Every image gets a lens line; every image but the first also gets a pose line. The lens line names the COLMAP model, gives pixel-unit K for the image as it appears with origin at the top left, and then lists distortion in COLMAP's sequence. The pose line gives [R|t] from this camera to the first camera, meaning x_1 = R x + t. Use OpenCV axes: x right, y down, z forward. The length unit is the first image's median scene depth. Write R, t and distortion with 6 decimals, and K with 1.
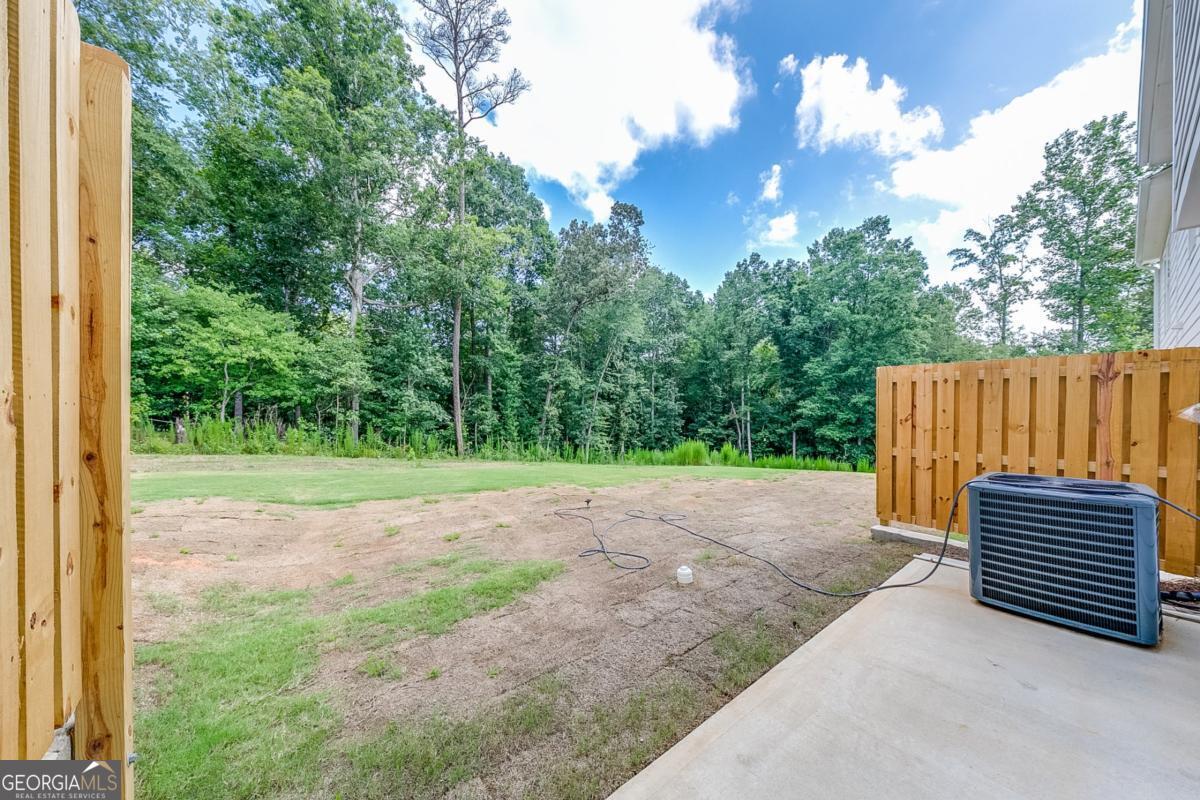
lens RADIAL K [[414.7, 0, 599.7], [0, 414.7, 411.6], [0, 0, 1]] dist [0.002556, -0.000067]
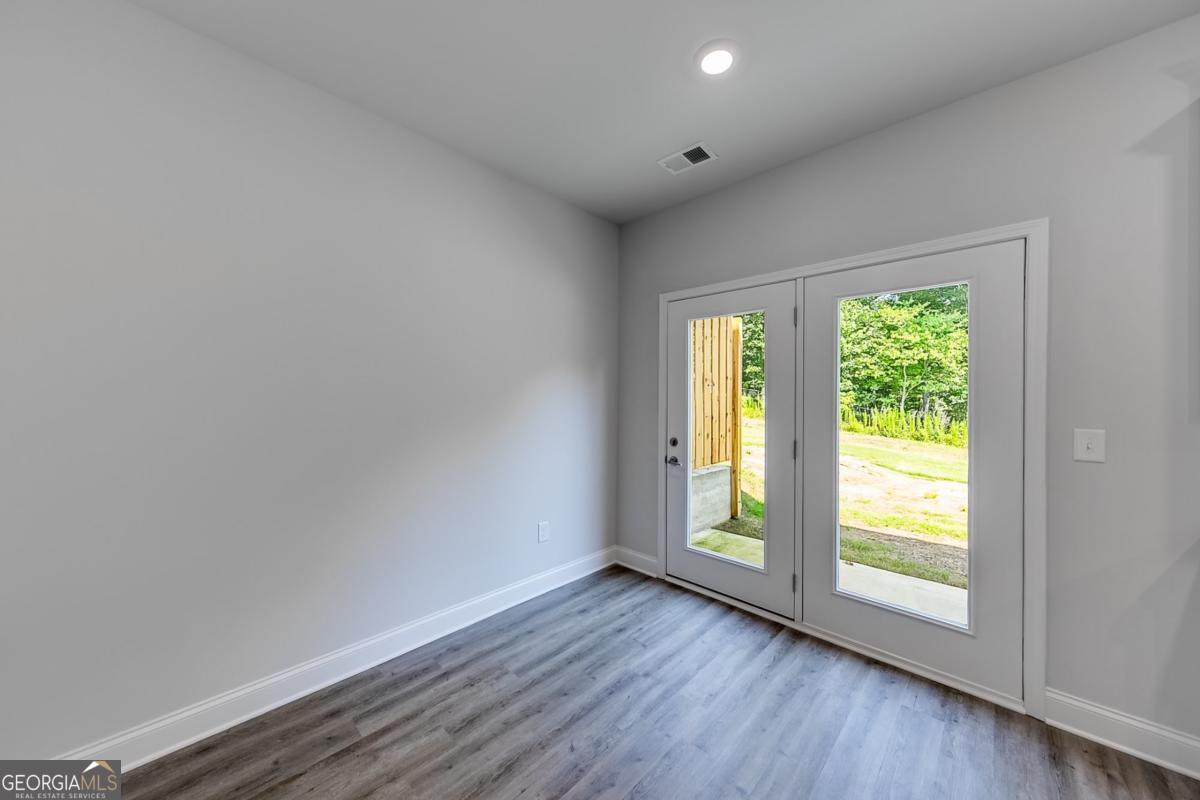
lens RADIAL K [[414.7, 0, 600.0], [0, 414.7, 396.5], [0, 0, 1]] dist [0.002556, -0.000067]
pose [[0.151083, -0.000614, -0.988521, 0.187673], [-0.018856, 0.999816, -0.003503, -0.002416], [0.988341, 0.019169, 0.151044, -0.074664]]
